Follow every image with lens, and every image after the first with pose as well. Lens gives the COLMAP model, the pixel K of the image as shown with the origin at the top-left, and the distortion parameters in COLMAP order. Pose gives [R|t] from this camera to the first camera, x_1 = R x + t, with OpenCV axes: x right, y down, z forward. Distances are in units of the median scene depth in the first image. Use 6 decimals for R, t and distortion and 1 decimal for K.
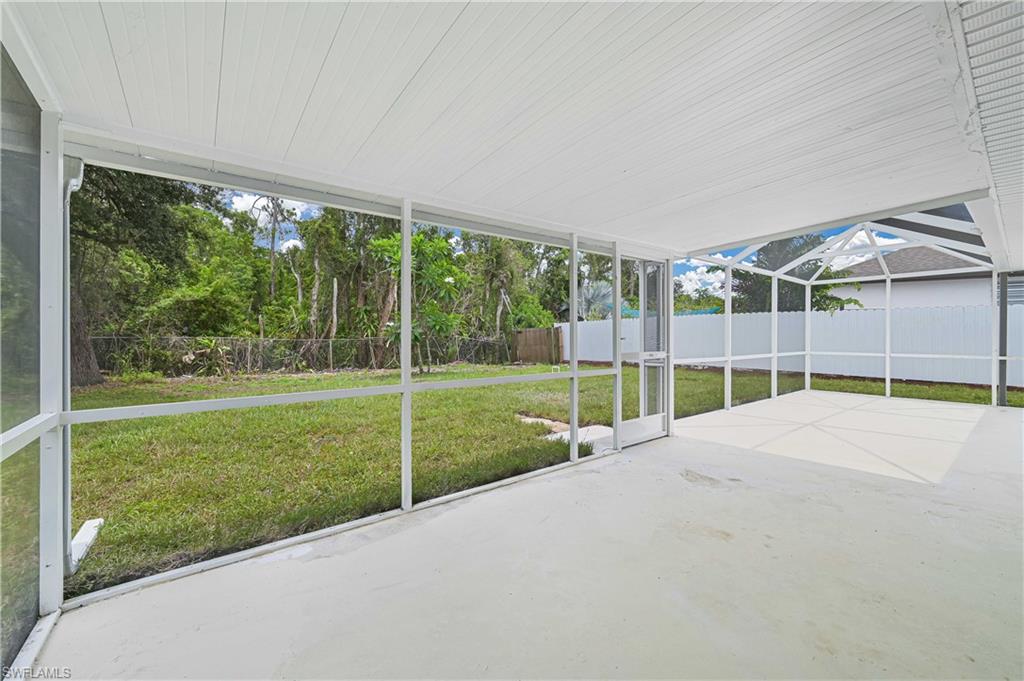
lens RADIAL K [[407.3, 0, 512.4], [0, 407.3, 337.4], [0, 0, 1]] dist [0.001365, 0.000176]
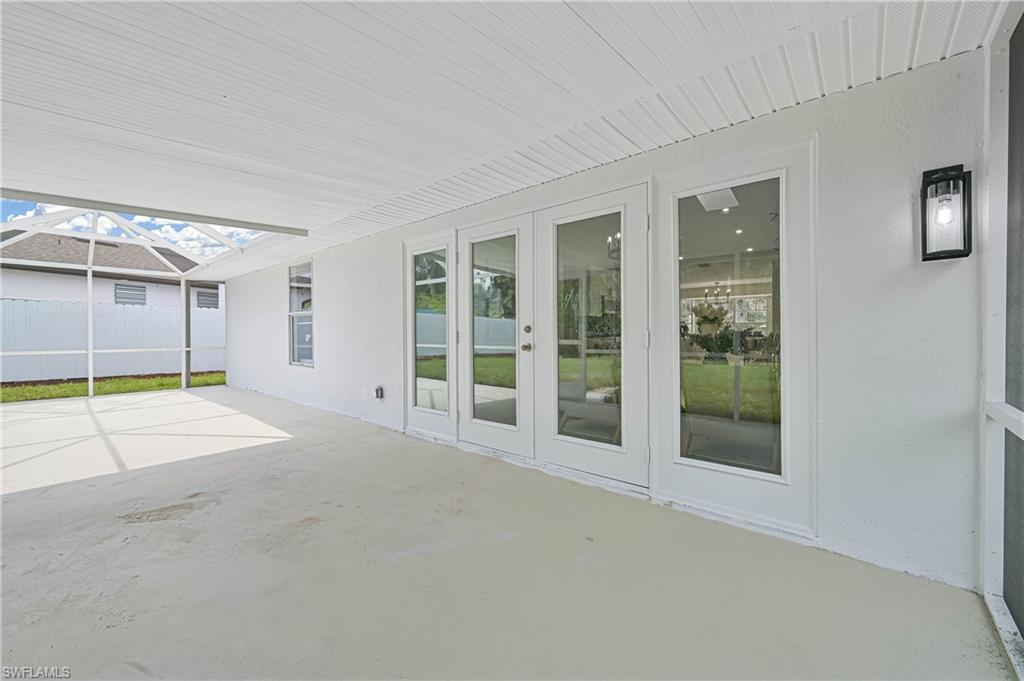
lens RADIAL K [[407.3, 0, 511.6], [0, 407.3, 336.1], [0, 0, 1]] dist [0.001365, 0.000176]
pose [[-0.183388, -0.006568, 0.983019, -0.214350], [0.006664, 0.999946, 0.007925, 0.005164], [-0.983018, 0.008004, -0.183335, 0.251303]]
